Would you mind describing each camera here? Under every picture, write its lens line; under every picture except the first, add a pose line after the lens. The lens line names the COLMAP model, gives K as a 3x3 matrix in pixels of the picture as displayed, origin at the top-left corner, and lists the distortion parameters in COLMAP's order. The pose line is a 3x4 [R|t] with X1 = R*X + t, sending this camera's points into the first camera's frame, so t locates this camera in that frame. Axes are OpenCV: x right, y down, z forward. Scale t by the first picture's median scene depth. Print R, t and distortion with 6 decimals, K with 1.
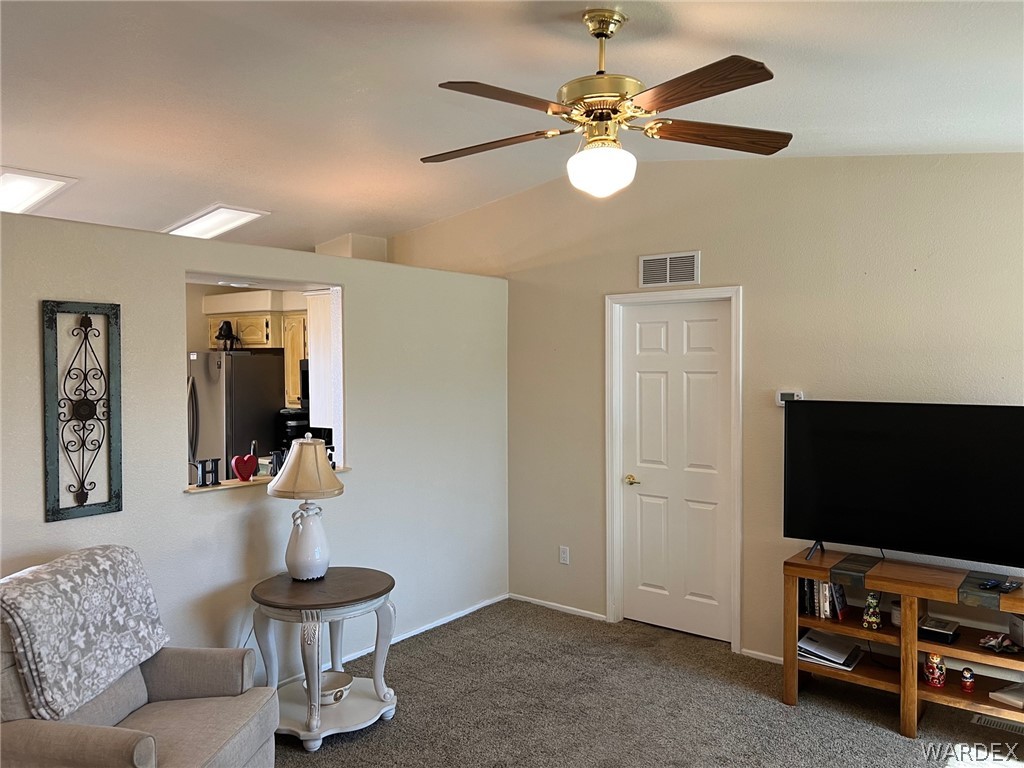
lens RADIAL K [[777.7, 0, 516.3], [0, 777.7, 378.5], [0, 0, 1]] dist [0.037394, -0.004658]
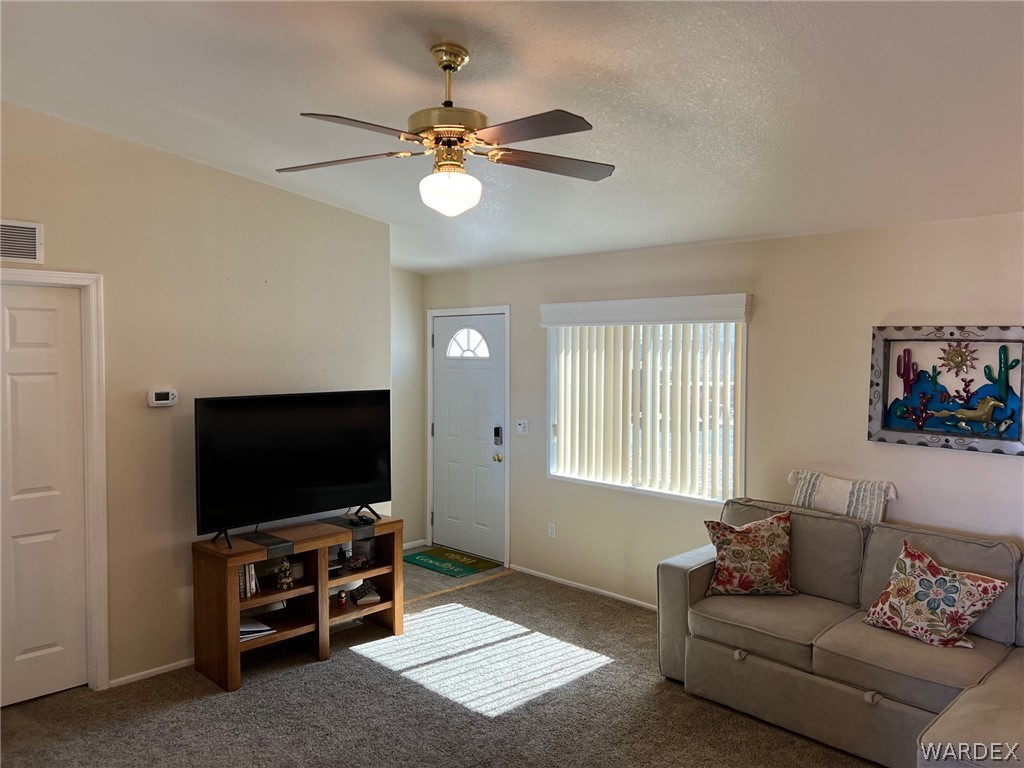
lens RADIAL K [[777.7, 0, 516.3], [0, 777.7, 378.5], [0, 0, 1]] dist [0.037394, -0.004658]
pose [[0.135612, -0.041874, 0.989877, -0.617578], [0.019619, 0.999024, 0.039573, -0.030847], [-0.990568, 0.014054, 0.136301, 0.486019]]
